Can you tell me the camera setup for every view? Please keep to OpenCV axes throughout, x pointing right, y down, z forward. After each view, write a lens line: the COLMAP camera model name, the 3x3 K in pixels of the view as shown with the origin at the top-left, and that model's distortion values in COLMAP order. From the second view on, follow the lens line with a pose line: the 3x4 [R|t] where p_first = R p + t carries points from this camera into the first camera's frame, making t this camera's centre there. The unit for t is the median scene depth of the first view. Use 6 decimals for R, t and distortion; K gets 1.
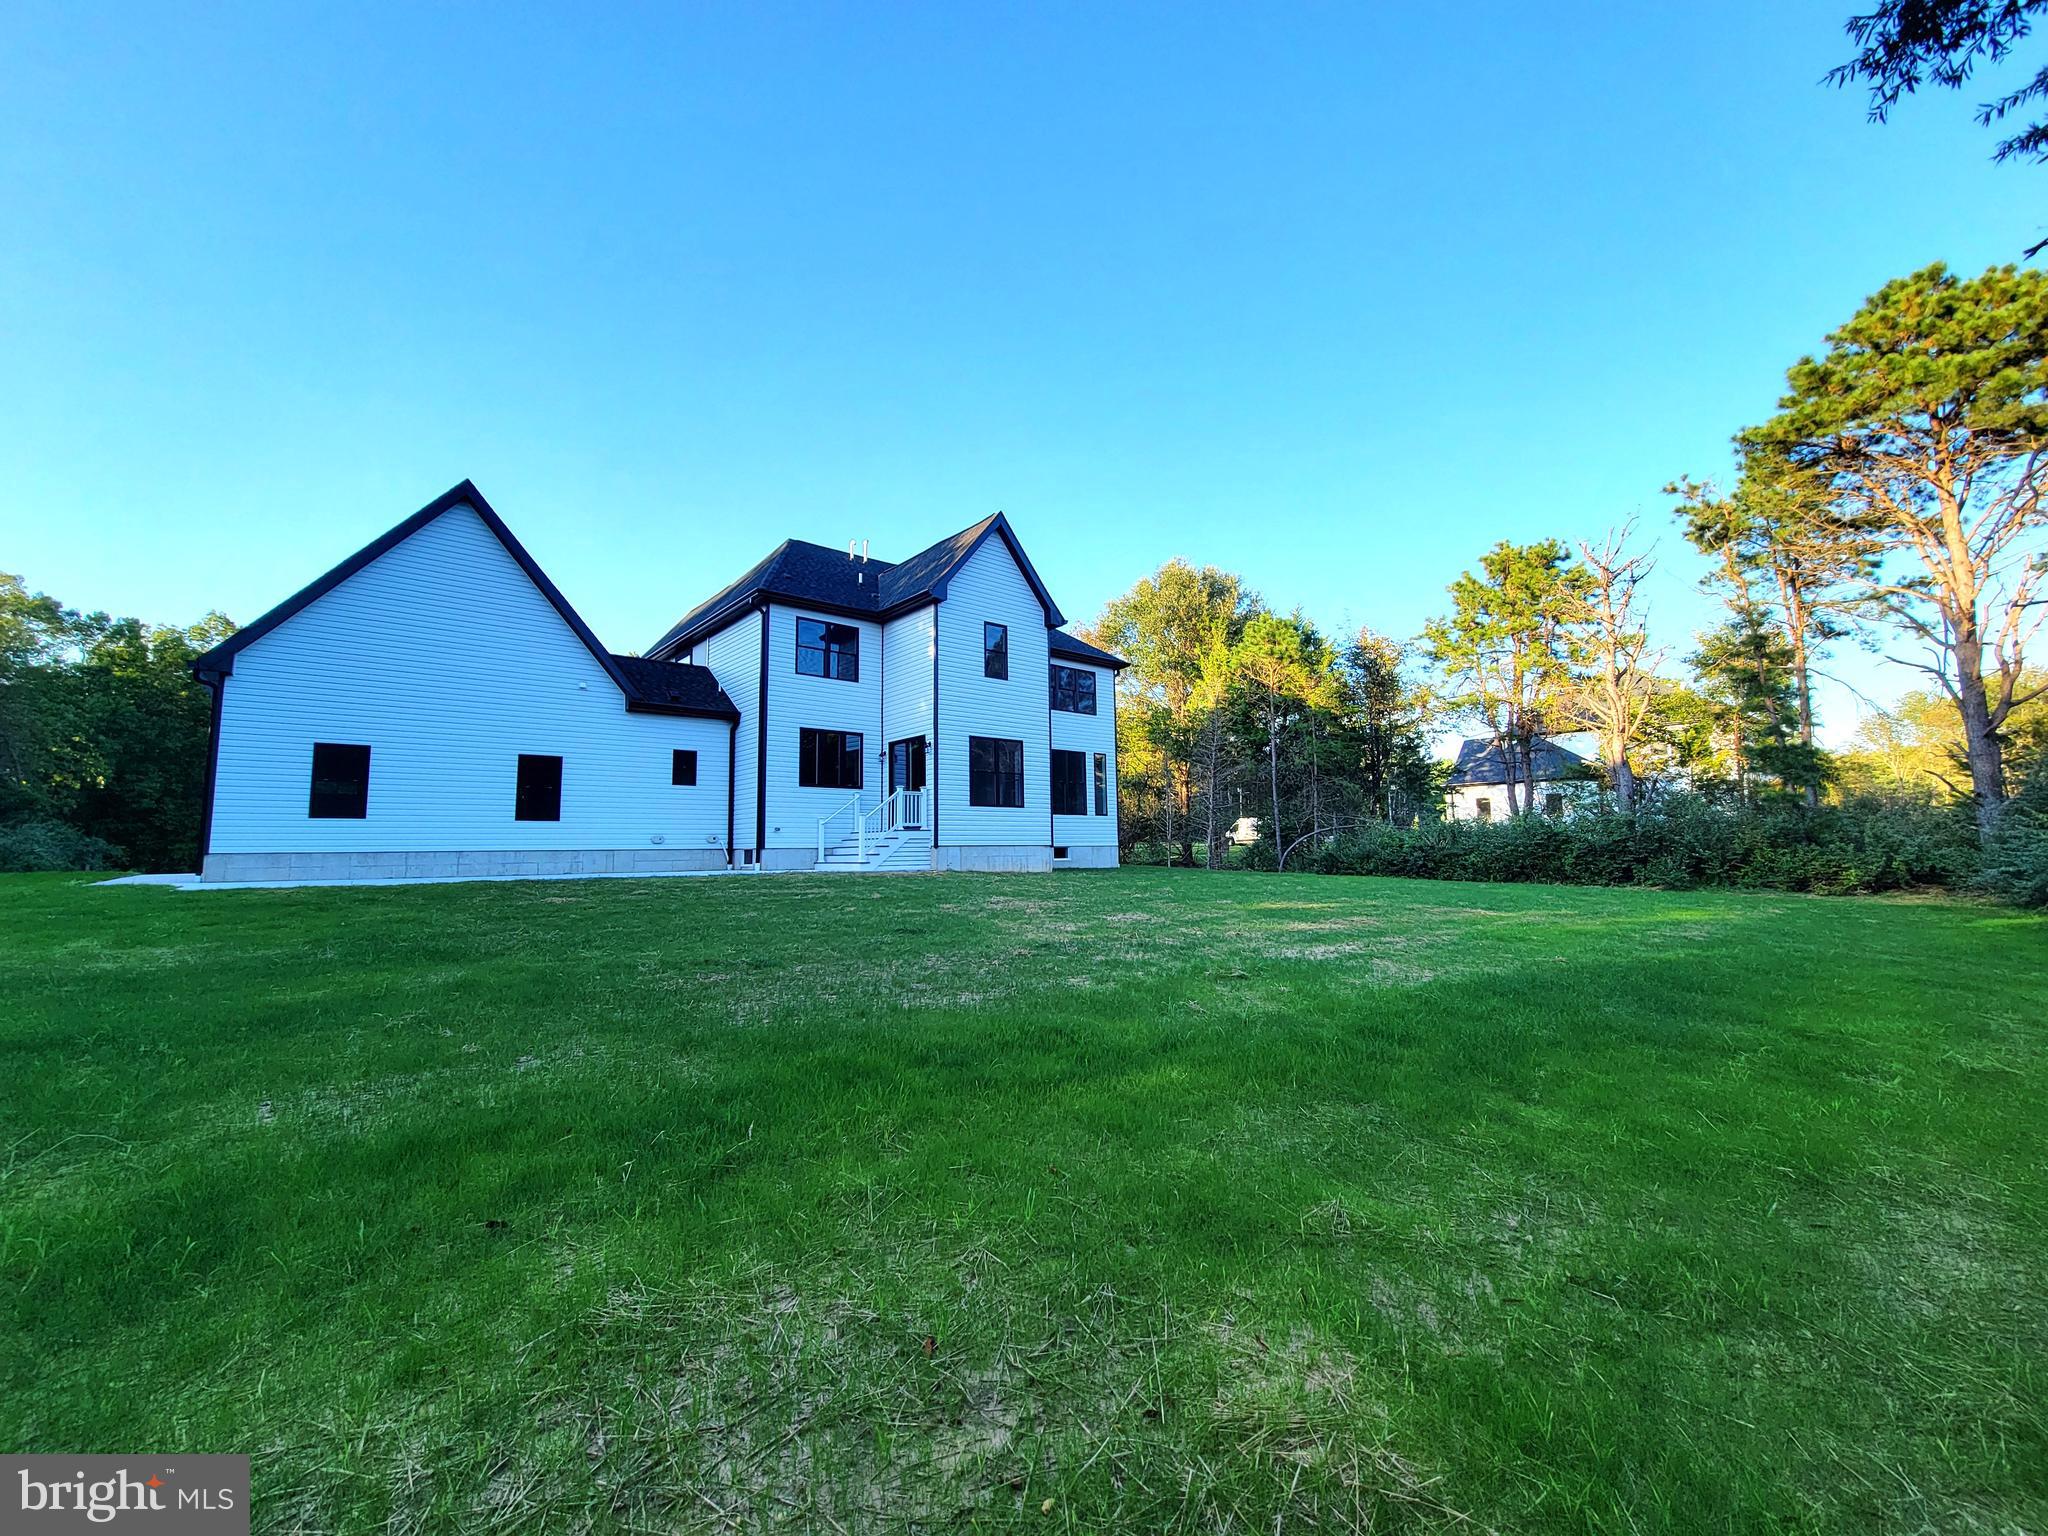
lens RADIAL K [[833.5, 0, 1005.2], [0, 833.5, 767.3], [0, 0, 1]] dist [0.000961, -0.000062]
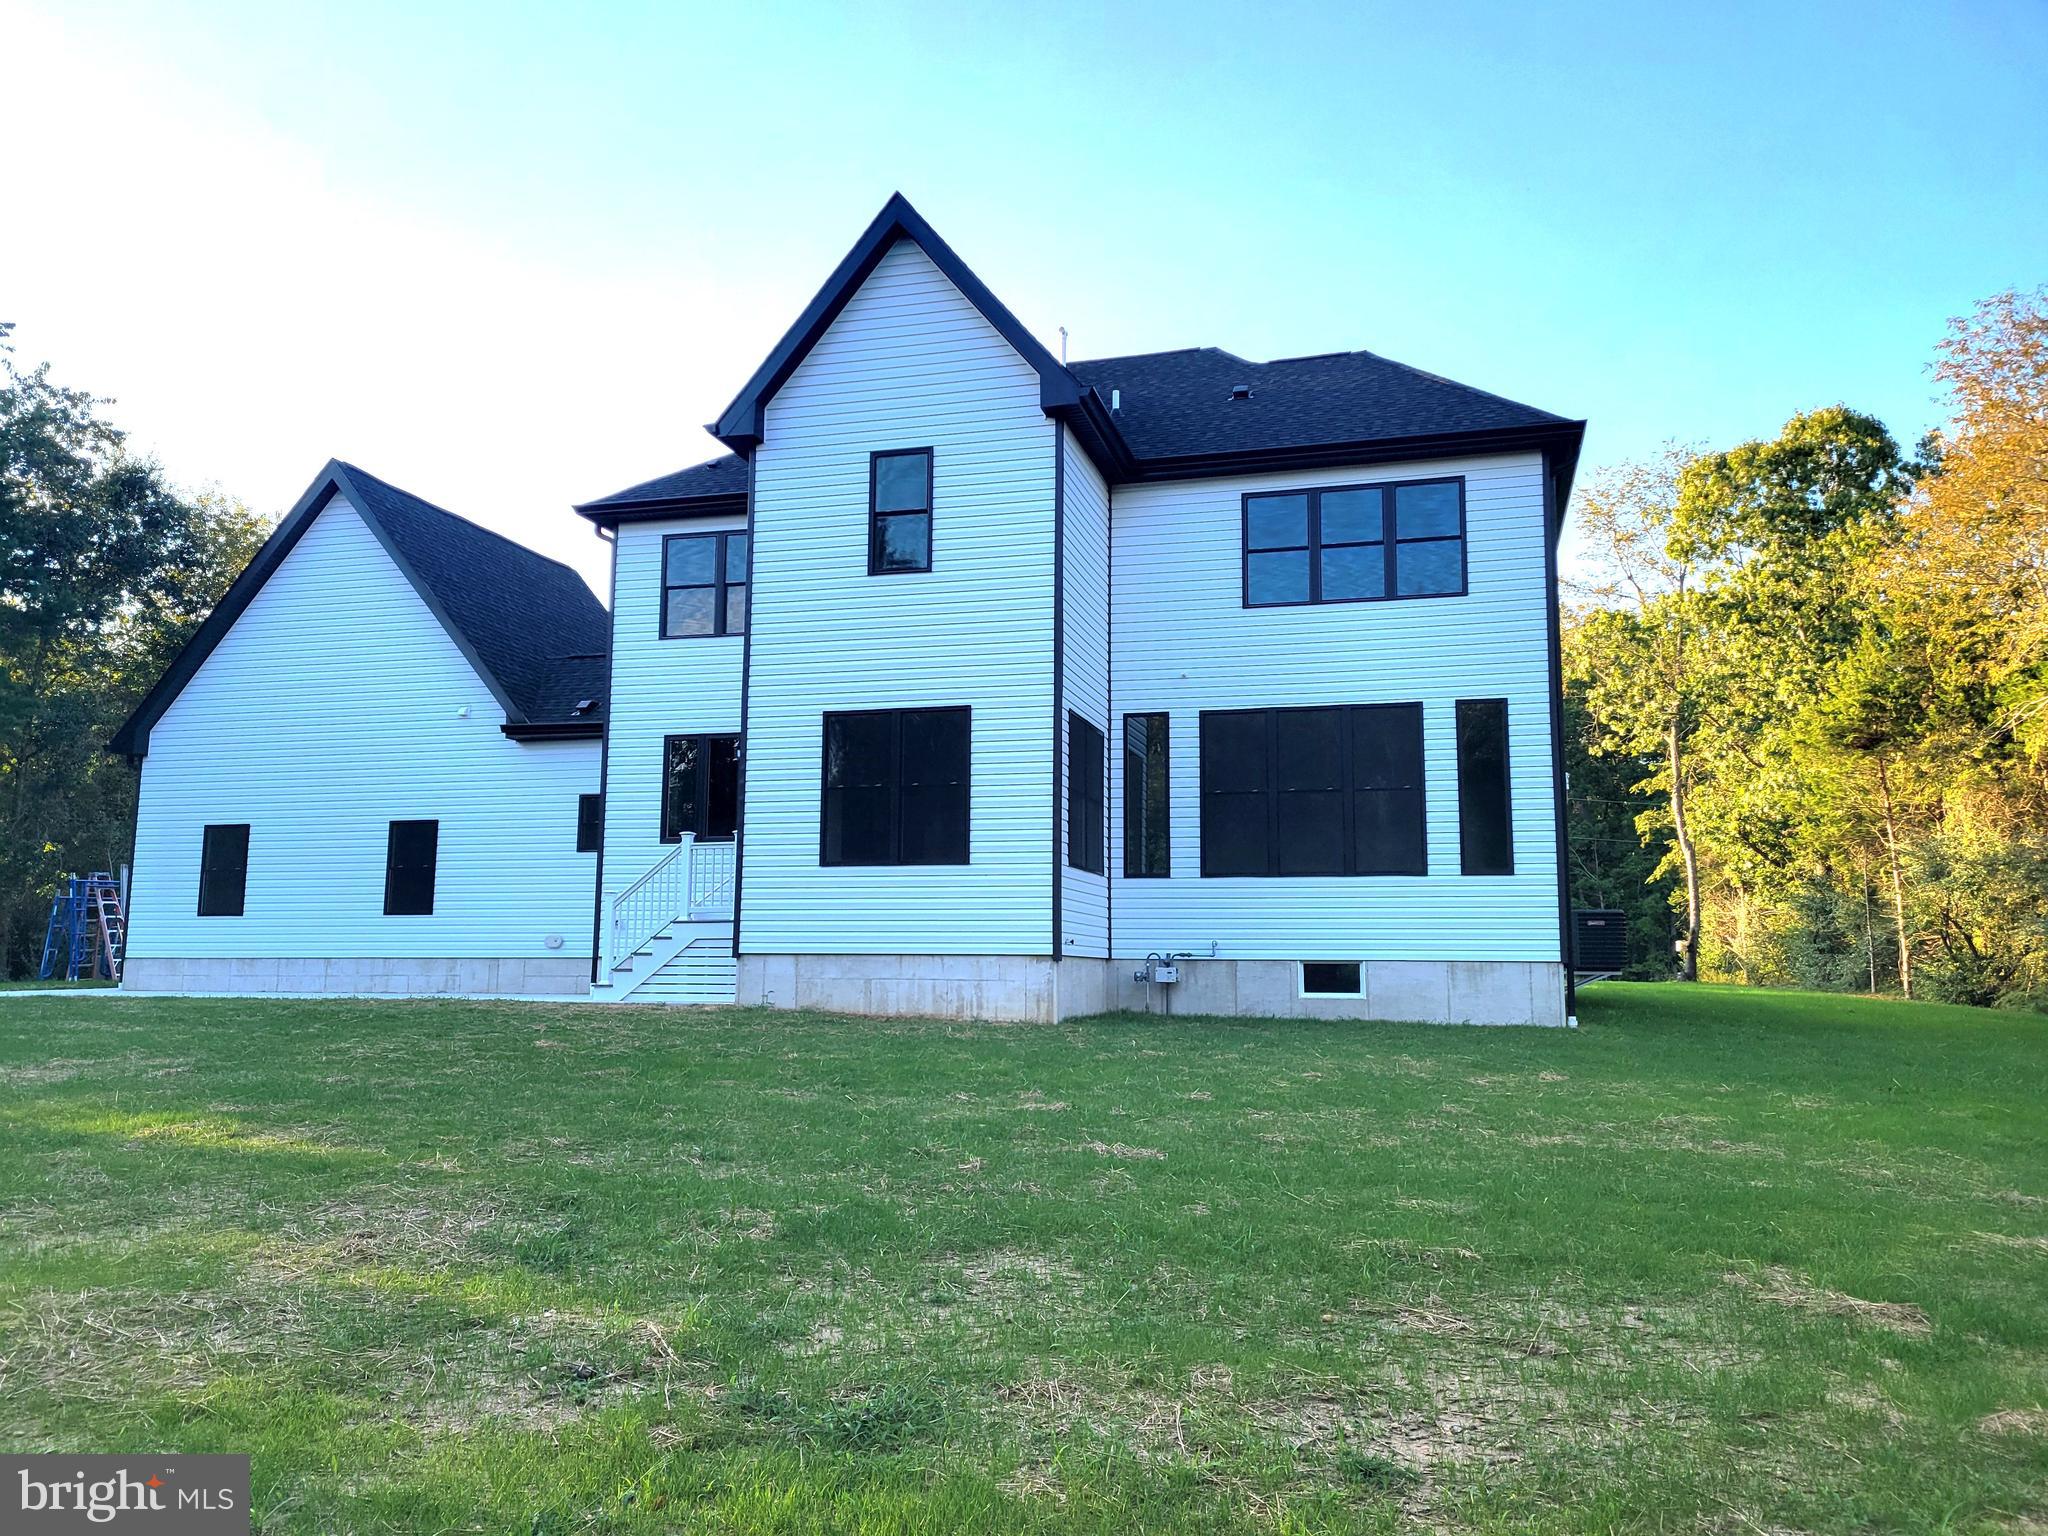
lens RADIAL K [[1542.7, 0, 1024.4], [0, 1542.7, 772.5], [0, 0, 1]] dist [0.069707, 0.000853]
pose [[0.563553, -0.089320, -0.821237, 0.739621], [0.069264, 0.995746, -0.060769, 0.055979], [0.823171, -0.022635, 0.567342, 0.634094]]
